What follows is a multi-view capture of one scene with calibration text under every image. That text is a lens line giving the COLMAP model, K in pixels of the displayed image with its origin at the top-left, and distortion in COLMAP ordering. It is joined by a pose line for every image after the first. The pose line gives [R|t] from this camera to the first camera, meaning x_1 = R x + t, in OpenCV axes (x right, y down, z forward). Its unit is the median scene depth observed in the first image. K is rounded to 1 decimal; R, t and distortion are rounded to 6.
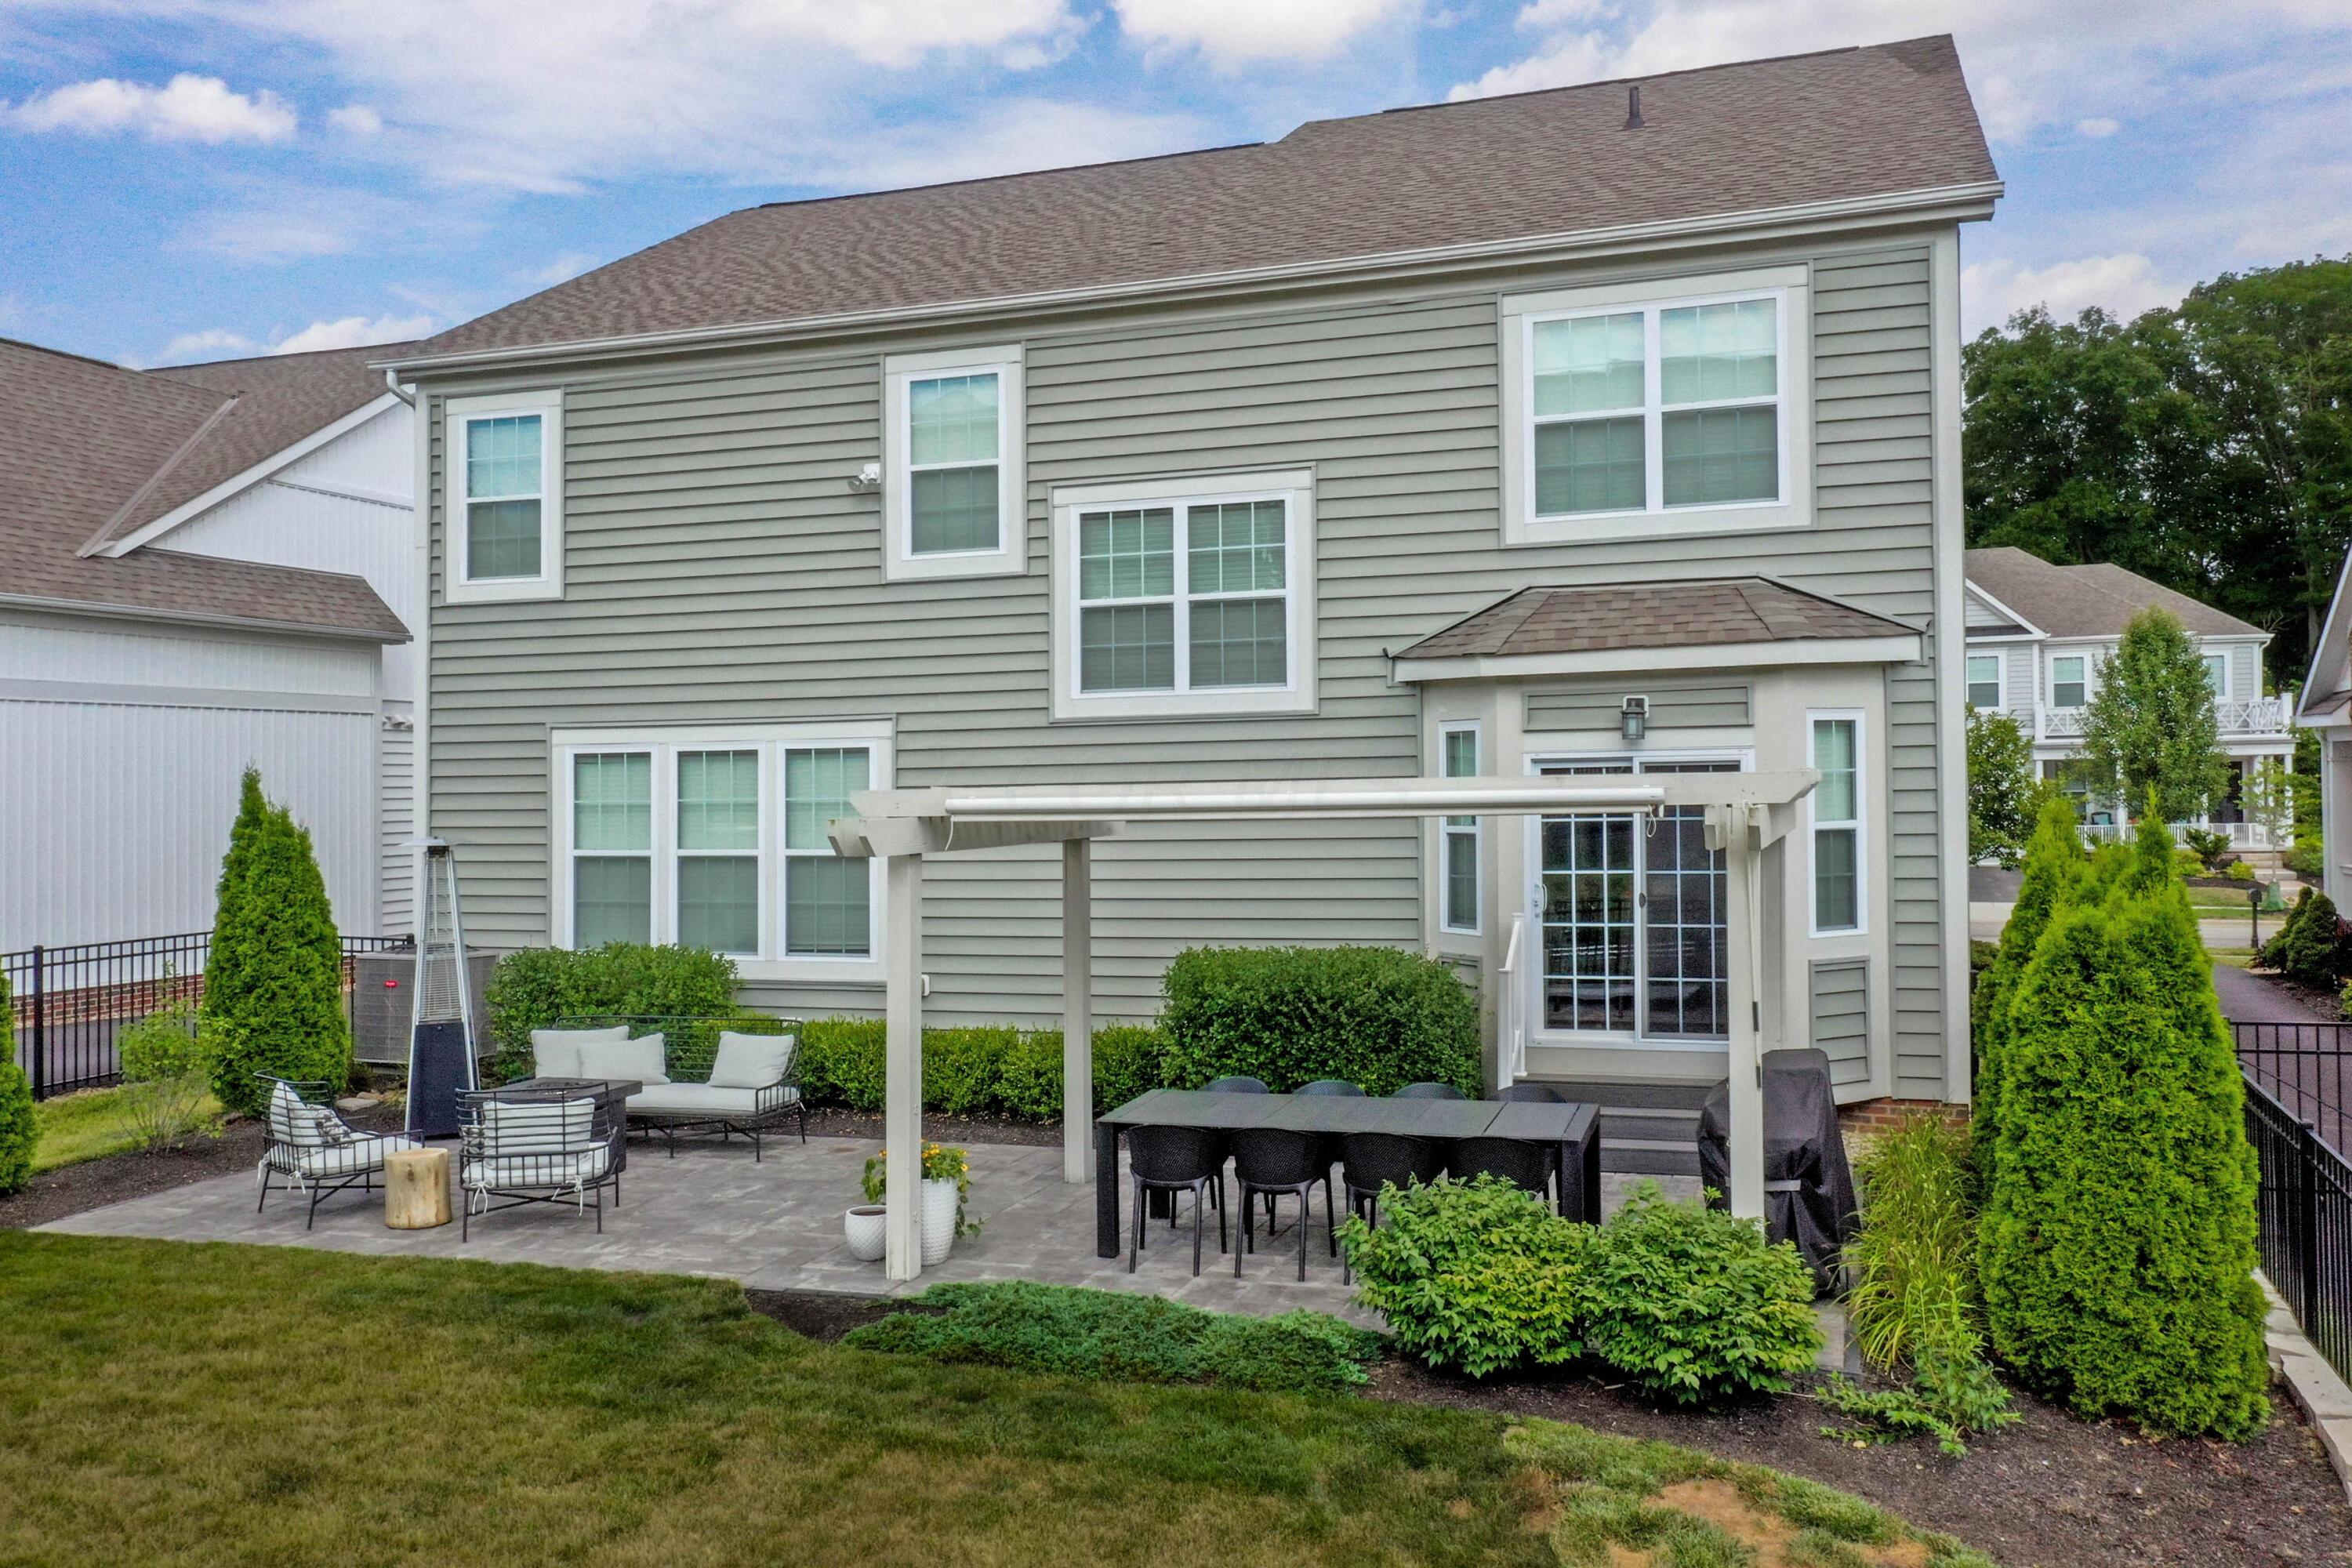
lens RADIAL K [[1916.3, 0, 1176.0], [0, 1916.3, 784.0], [0, 0, 1]] dist [0.000411, -0.000849]
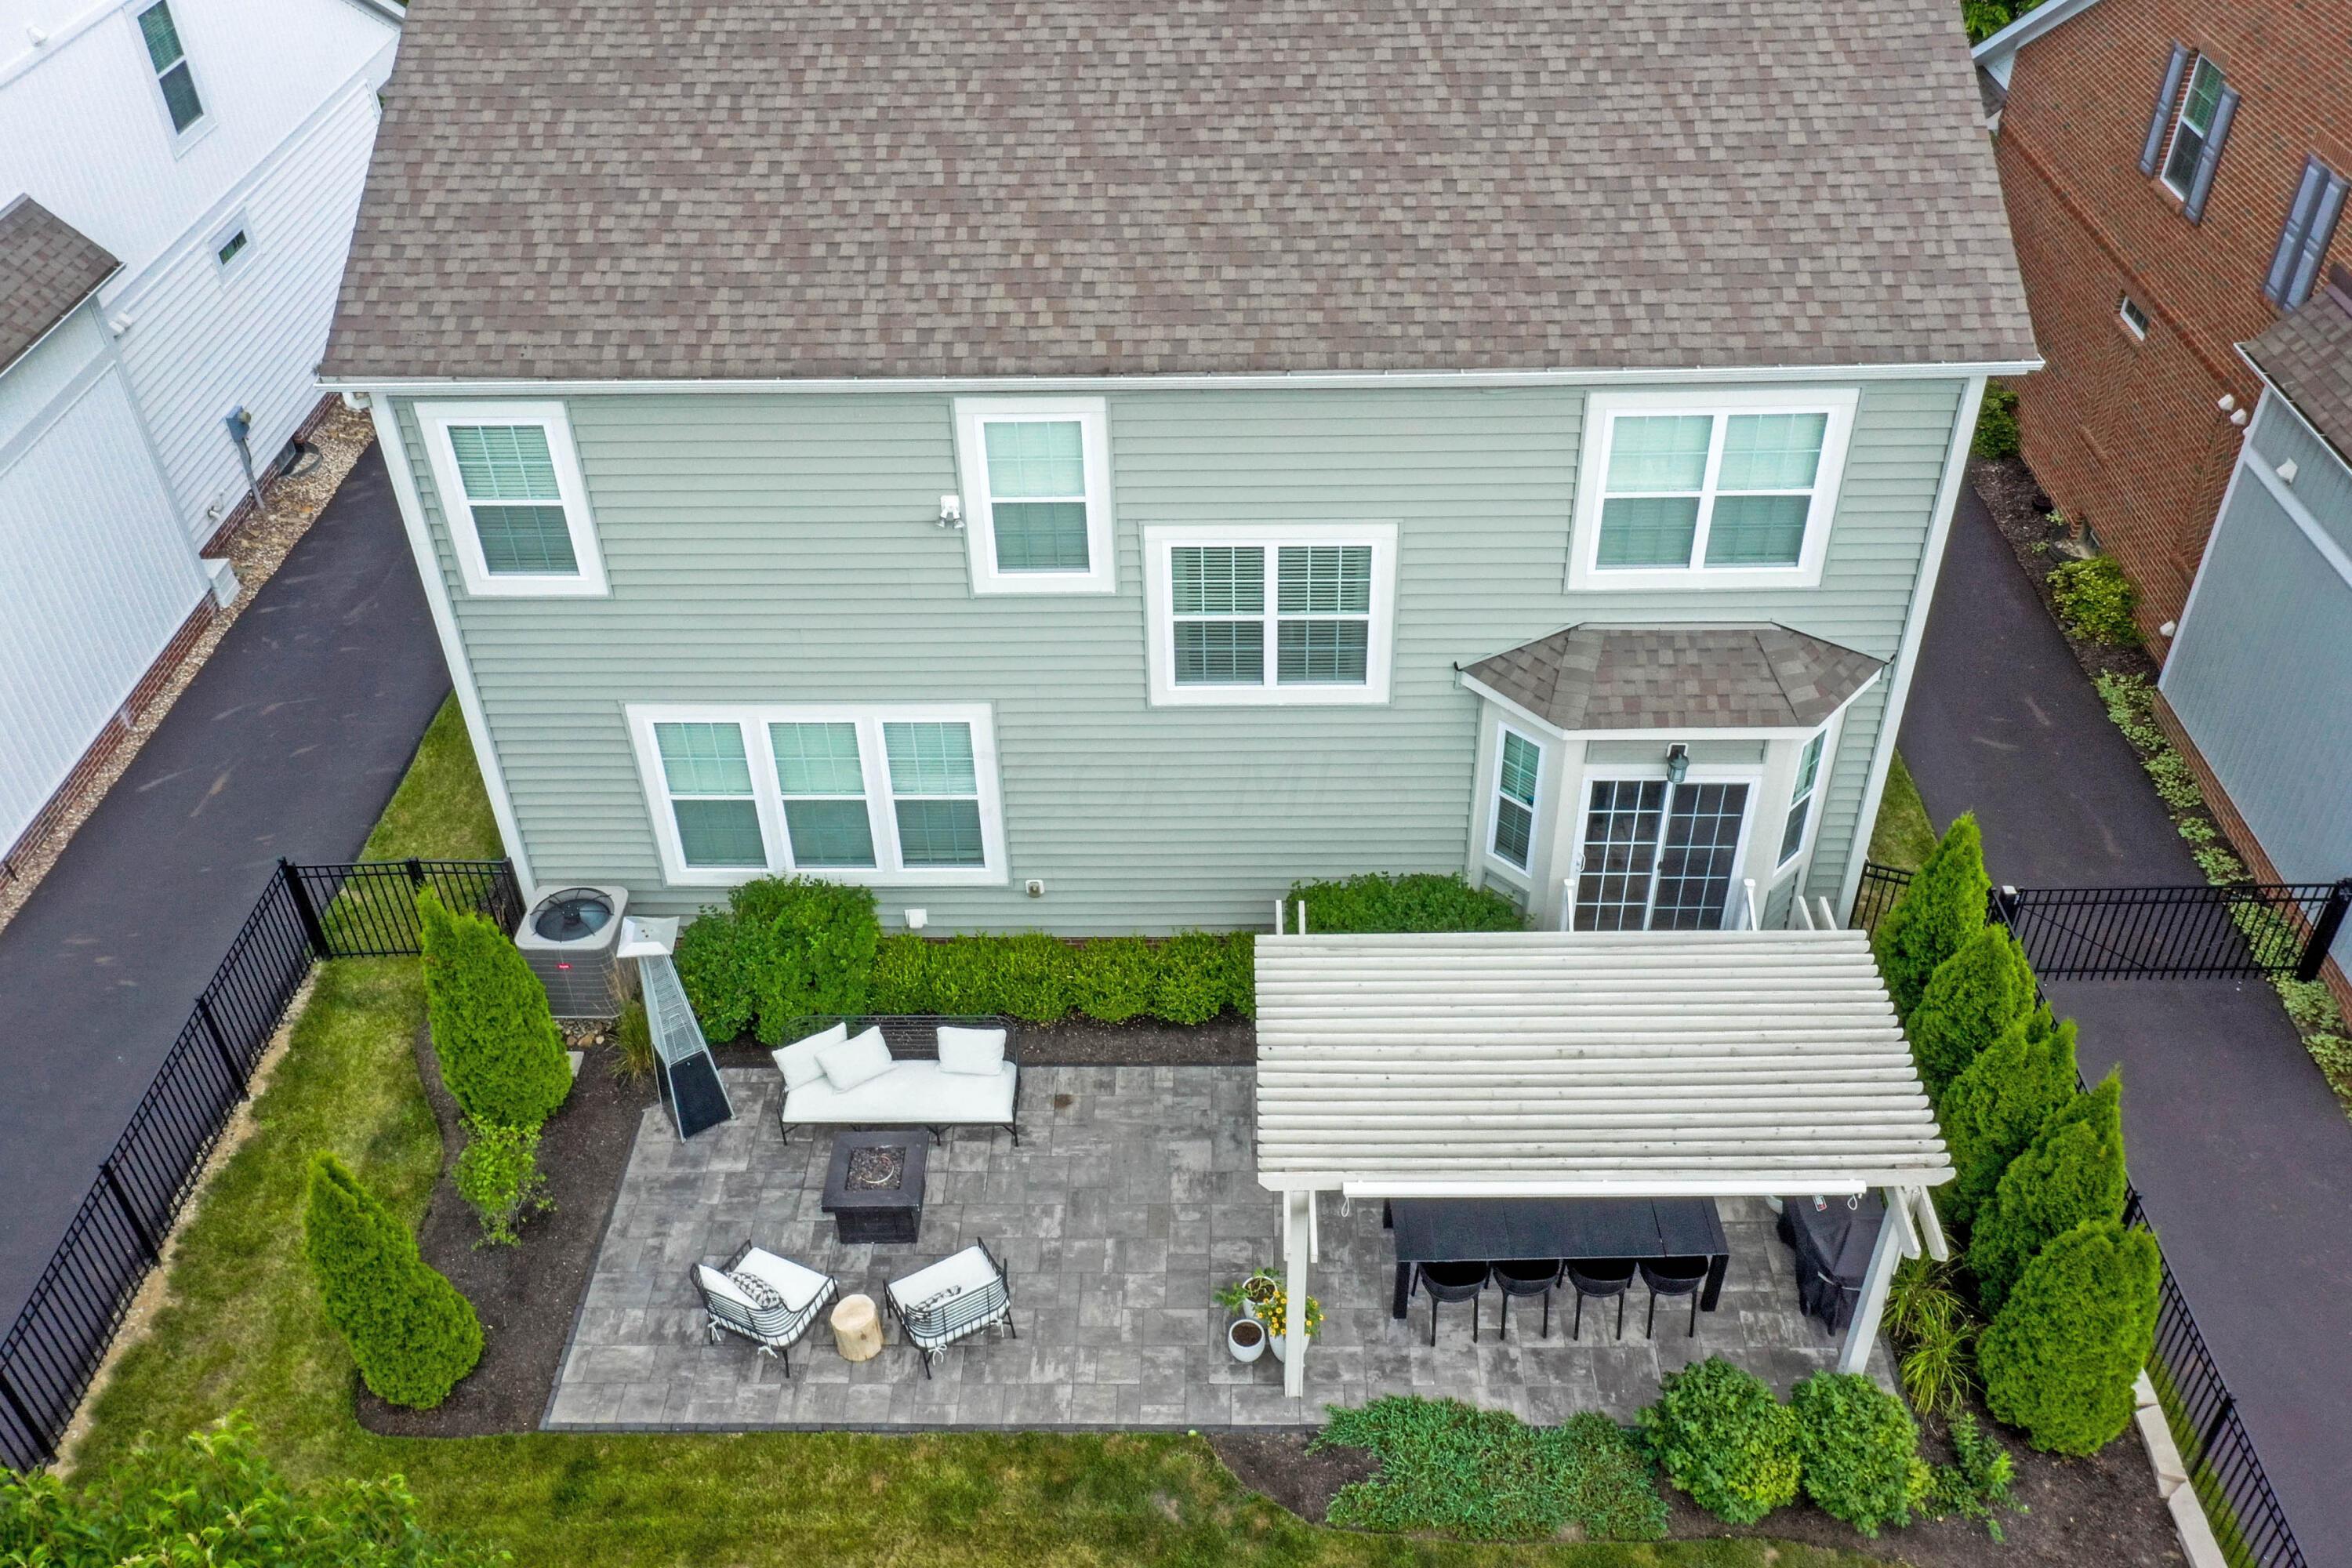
lens RADIAL K [[1916.3, 0, 1176.0], [0, 1916.3, 784.0], [0, 0, 1]] dist [0.000411, -0.000849]
pose [[0.953654, -0.197083, 0.227383, -0.315875], [0.013607, 0.783133, 0.621705, -0.700405], [-0.300599, -0.589798, 0.749519, 0.121703]]
